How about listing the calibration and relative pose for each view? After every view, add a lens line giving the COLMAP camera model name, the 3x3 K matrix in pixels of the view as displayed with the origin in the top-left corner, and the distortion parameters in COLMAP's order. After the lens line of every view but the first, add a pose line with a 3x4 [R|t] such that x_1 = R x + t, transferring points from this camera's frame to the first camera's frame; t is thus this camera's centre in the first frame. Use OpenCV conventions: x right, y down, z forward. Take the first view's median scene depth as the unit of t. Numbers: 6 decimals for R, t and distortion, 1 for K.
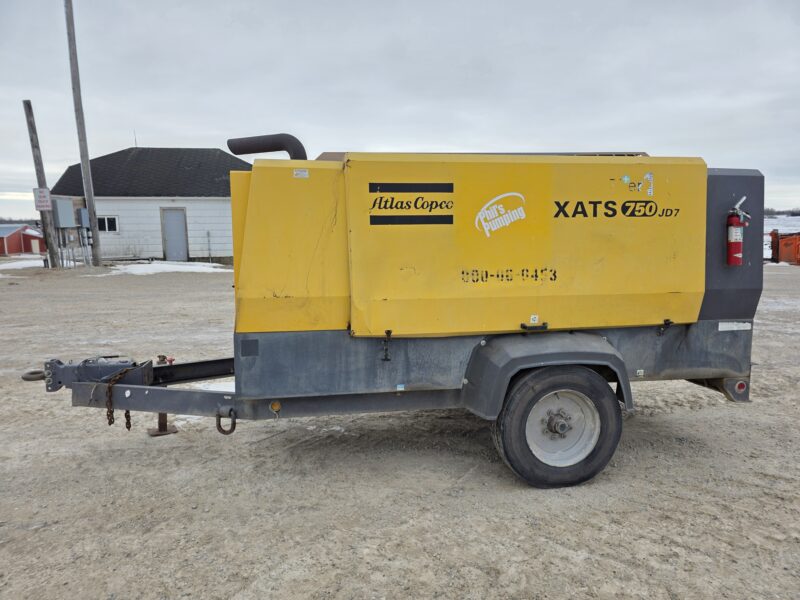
lens RADIAL K [[529.1, 0, 395.9], [0, 529.1, 300.5], [0, 0, 1]] dist [0.080937, -0.085143]
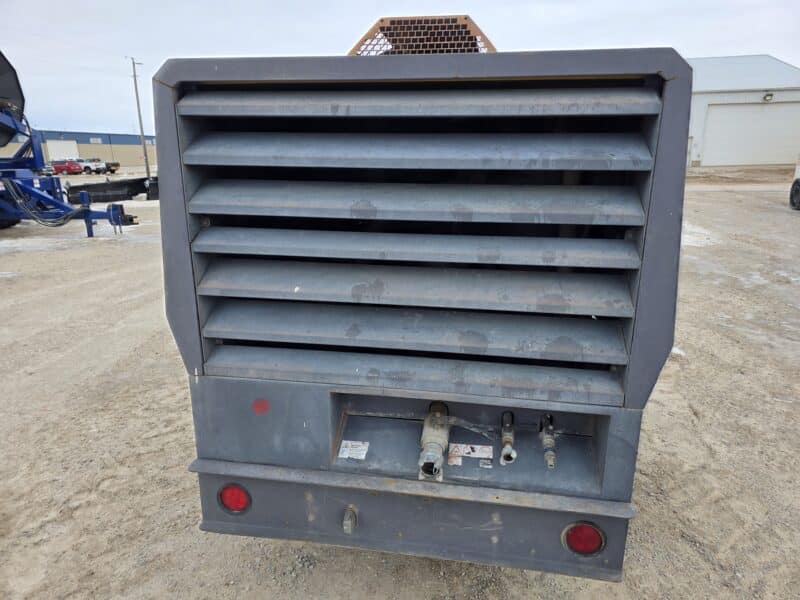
lens RADIAL K [[532.1, 0, 405.2], [0, 532.1, 297.0], [0, 0, 1]] dist [0.073129, -0.071889]
pose [[-0.310542, 0.262473, -0.913603, 1.158774], [-0.110315, 0.944676, 0.308898, -0.238333], [0.944137, 0.196710, -0.264407, 1.457592]]
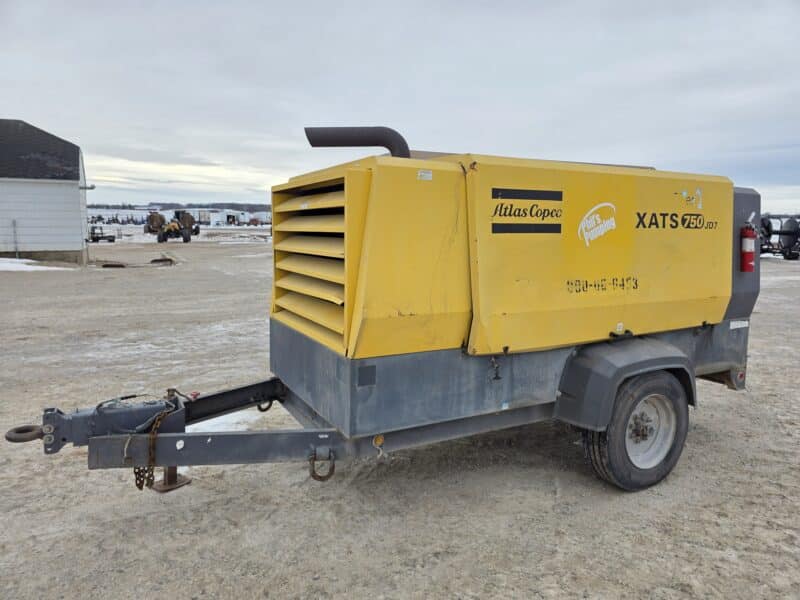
lens RADIAL K [[531.9, 0, 400.8], [0, 531.9, 291.8], [0, 0, 1]] dist [0.068984, -0.066984]
pose [[0.943199, -0.021630, 0.331525, -0.476840], [0.022917, 0.999737, 0.000025, -0.042030], [-0.331438, 0.007574, 0.943446, 0.167857]]
